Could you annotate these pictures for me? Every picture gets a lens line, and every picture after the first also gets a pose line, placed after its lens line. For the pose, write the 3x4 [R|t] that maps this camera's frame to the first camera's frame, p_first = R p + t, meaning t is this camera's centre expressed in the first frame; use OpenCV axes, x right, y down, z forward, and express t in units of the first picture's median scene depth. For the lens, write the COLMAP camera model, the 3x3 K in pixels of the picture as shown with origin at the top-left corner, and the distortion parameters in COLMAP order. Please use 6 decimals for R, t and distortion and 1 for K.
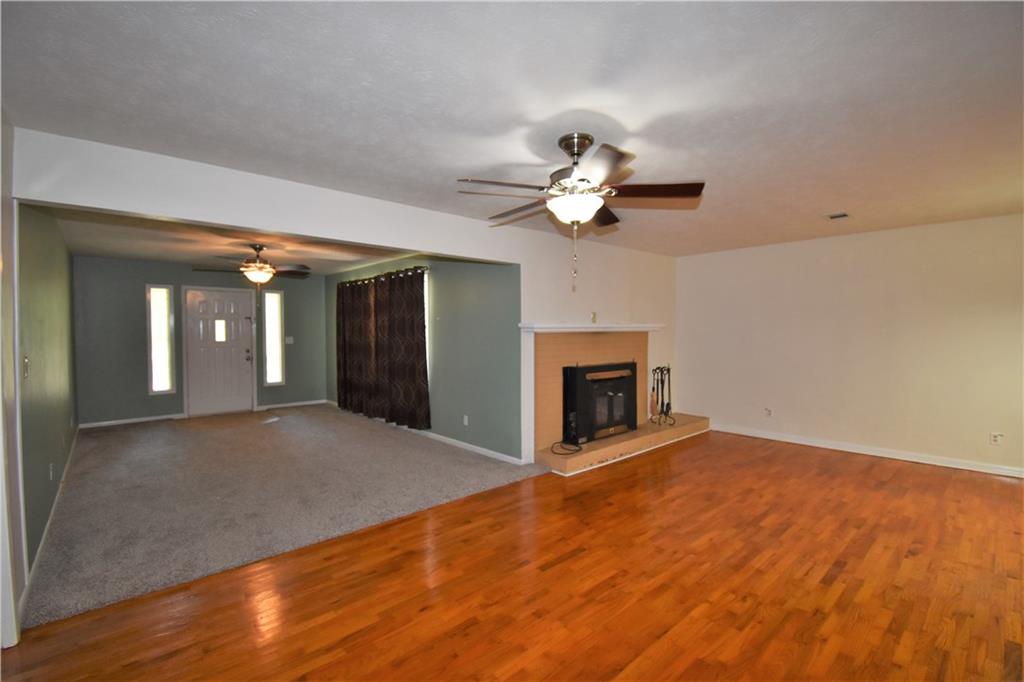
lens RADIAL K [[463.6, 0, 514.3], [0, 463.6, 341.5], [0, 0, 1]] dist [0.000715, -0.014771]
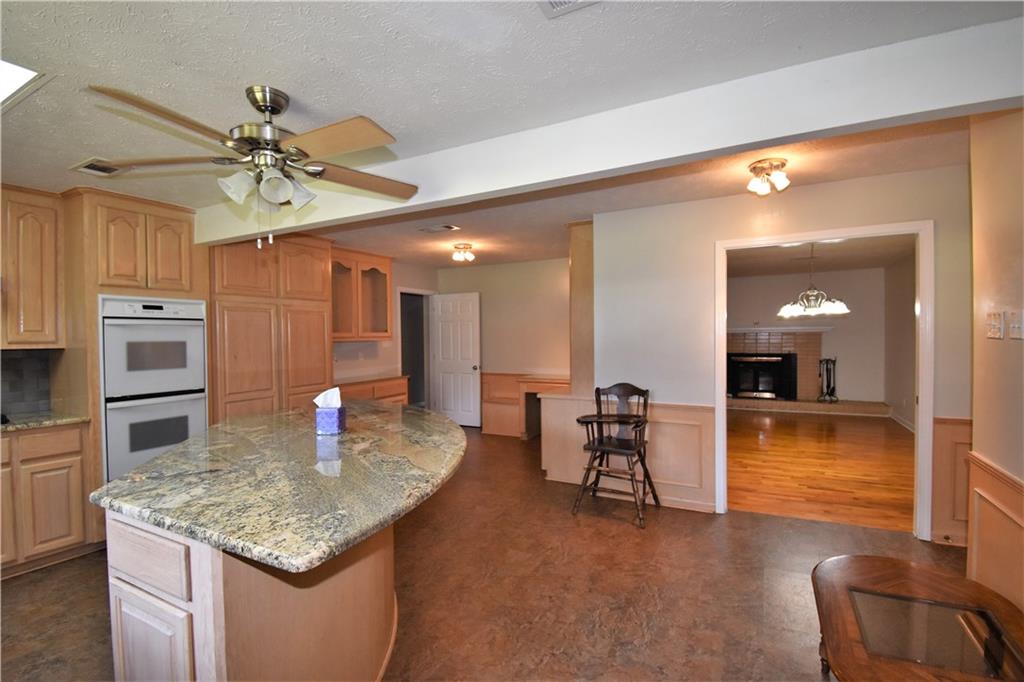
lens RADIAL K [[463.6, 0, 520.8], [0, 463.6, 341.8], [0, 0, 1]] dist [0.000715, -0.014771]
pose [[0.356149, 0.008645, -0.934389, 2.626185], [-0.015343, 0.999876, 0.003403, 0.028425], [0.934303, 0.013124, 0.356237, -0.654322]]
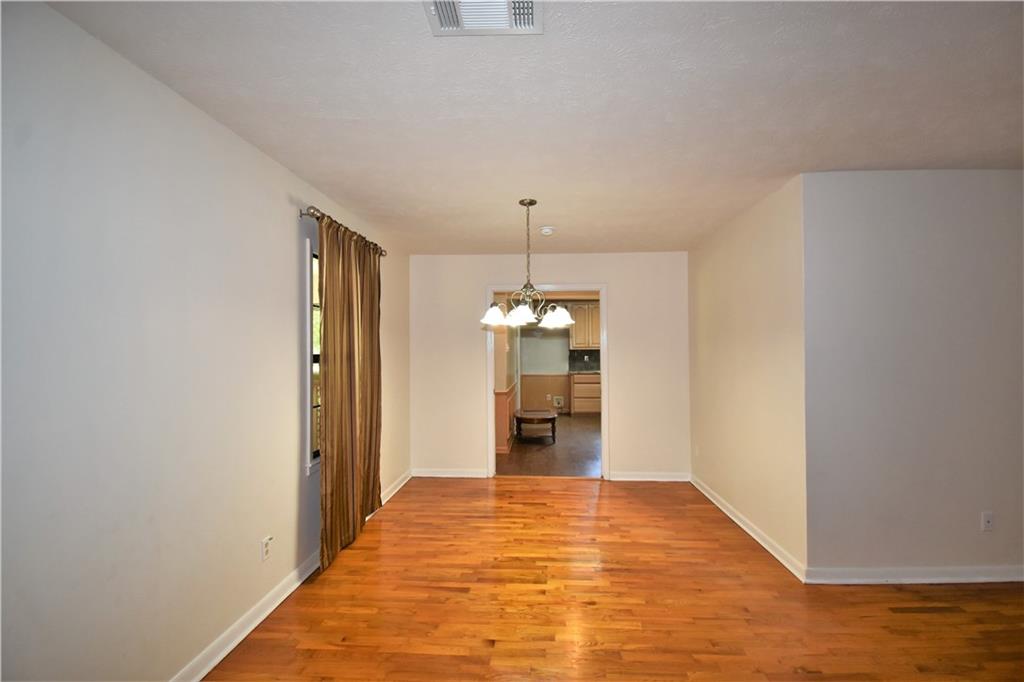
lens RADIAL K [[463.6, 0, 530.4], [0, 463.6, 343.2], [0, 0, 1]] dist [0.000715, -0.014771]
pose [[-0.723906, 0.004864, 0.689881, 0.661187], [0.022408, 0.999613, 0.016465, -0.057960], [-0.689534, 0.027378, -0.723735, 1.737756]]
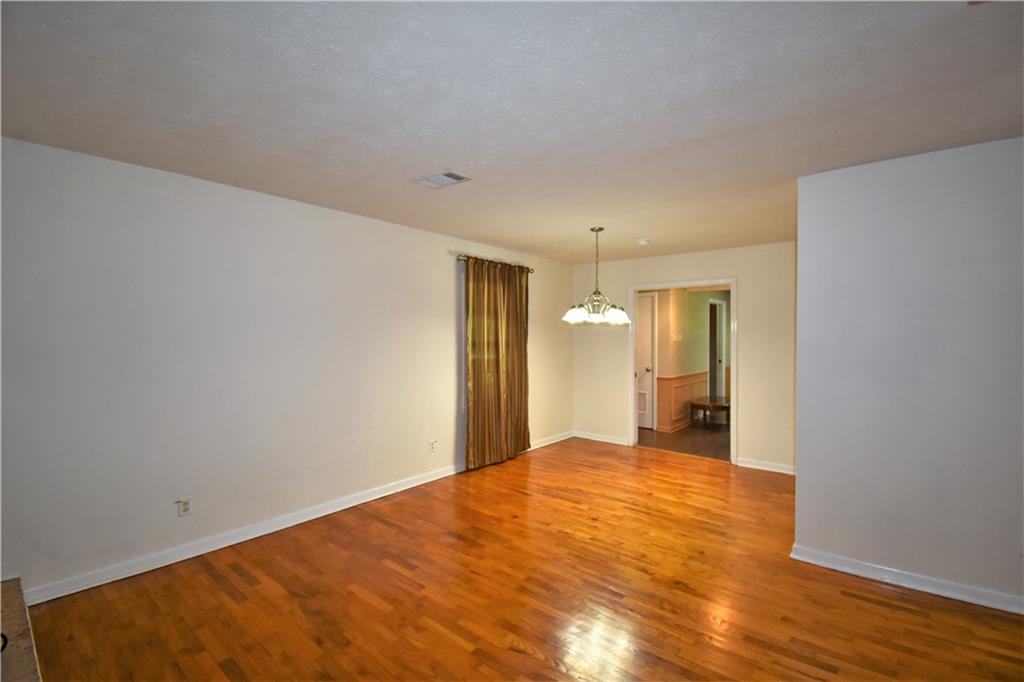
lens RADIAL K [[463.6, 0, 511.4], [0, 463.6, 339.0], [0, 0, 1]] dist [0.000715, -0.014771]
pose [[-0.151267, -0.007490, 0.988465, -0.002785], [0.029090, 0.999504, 0.012025, -0.051715], [-0.988065, 0.030574, -0.150974, 1.428334]]
